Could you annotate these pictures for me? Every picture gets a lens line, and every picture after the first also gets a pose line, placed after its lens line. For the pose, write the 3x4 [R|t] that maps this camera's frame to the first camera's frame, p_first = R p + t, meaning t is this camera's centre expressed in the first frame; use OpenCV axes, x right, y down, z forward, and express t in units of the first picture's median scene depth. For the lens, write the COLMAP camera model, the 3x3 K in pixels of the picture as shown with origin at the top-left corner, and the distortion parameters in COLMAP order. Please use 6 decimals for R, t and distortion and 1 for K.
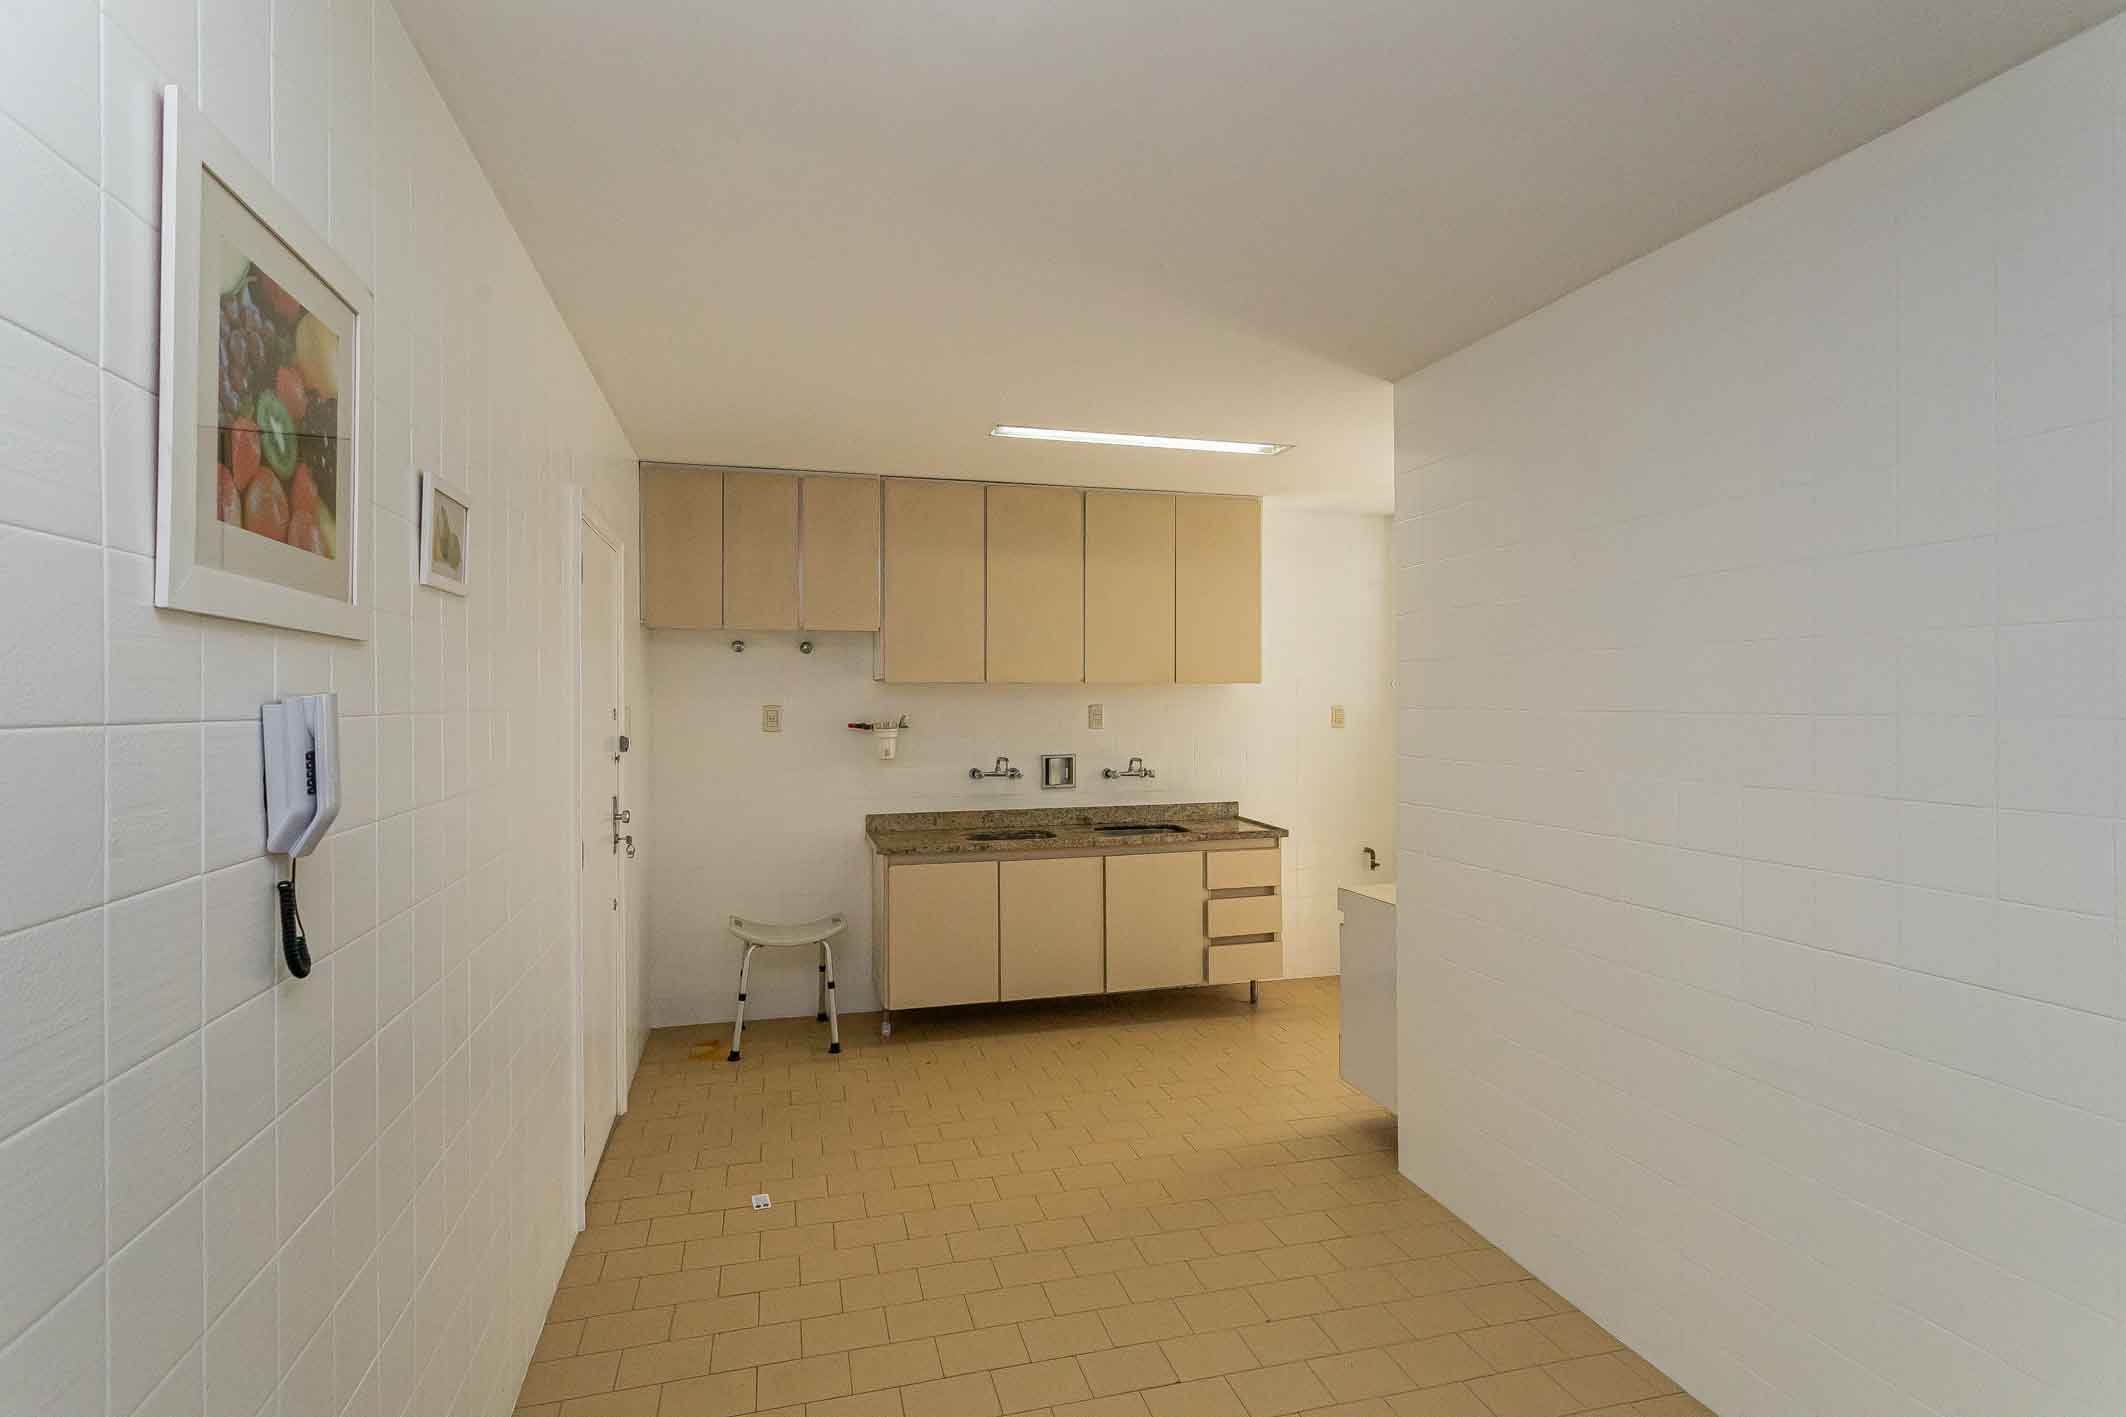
lens RADIAL K [[1000.5, 0, 1066.2], [0, 1000.5, 693.3], [0, 0, 1]] dist [-0.000249, 0.001169]
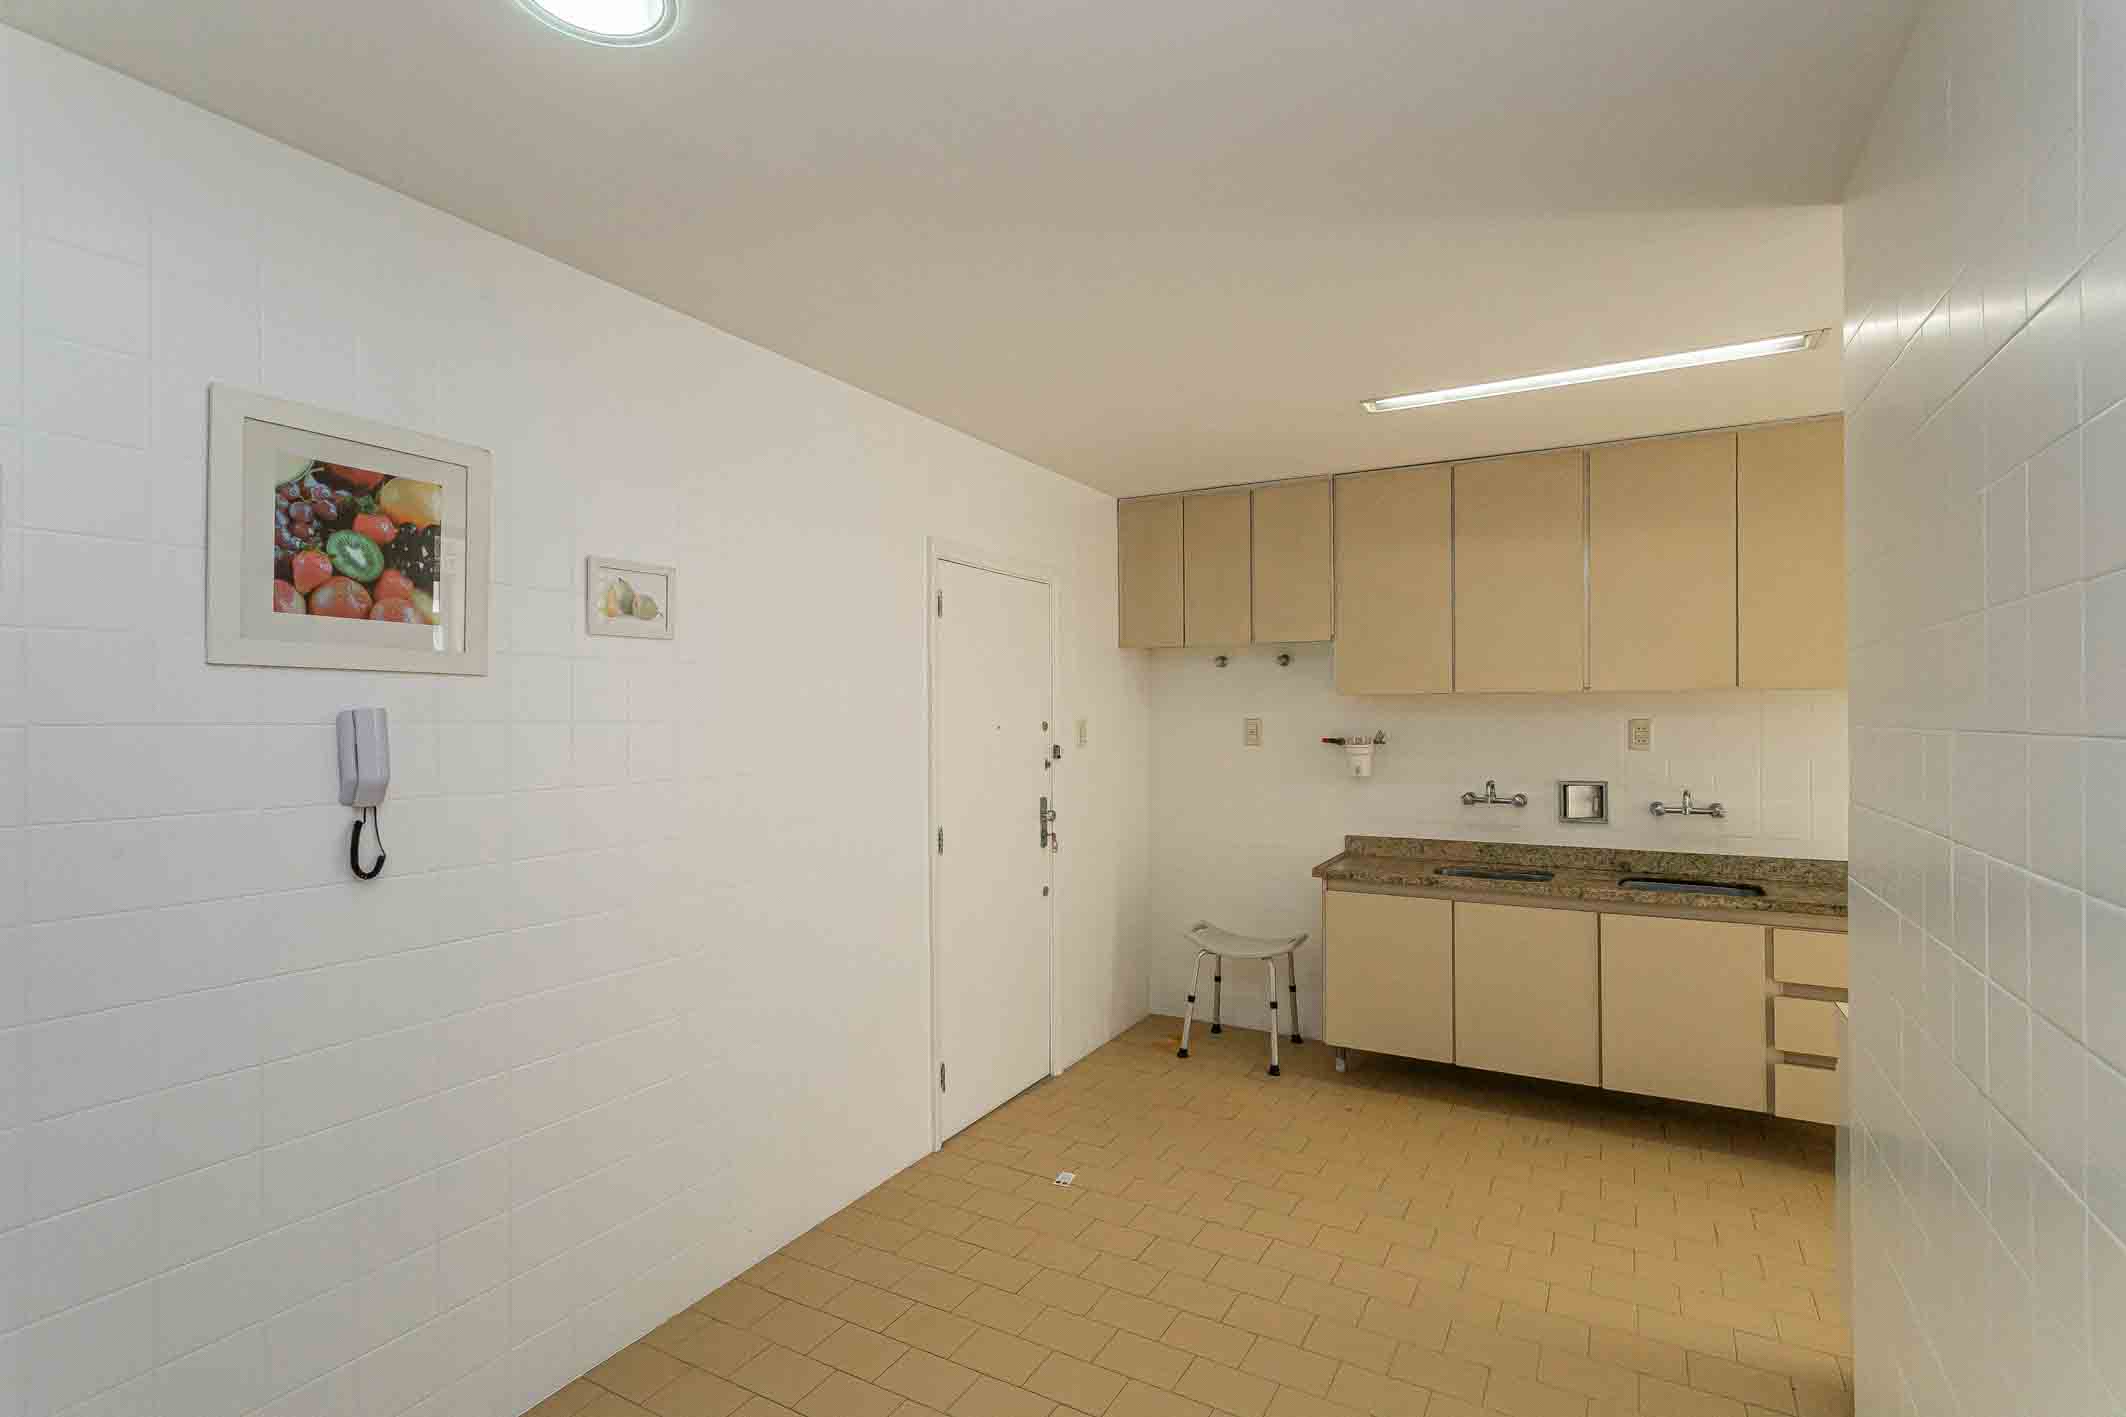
lens RADIAL K [[1010.2, 0, 1067.7], [0, 1010.2, 712.8], [0, 0, 1]] dist [-0.001301, 0.000072]
pose [[0.710651, -0.003275, -0.703537, 0.297000], [0.006548, 0.999977, 0.001960, 0.002590], [0.703514, -0.005999, 0.710656, 0.148889]]
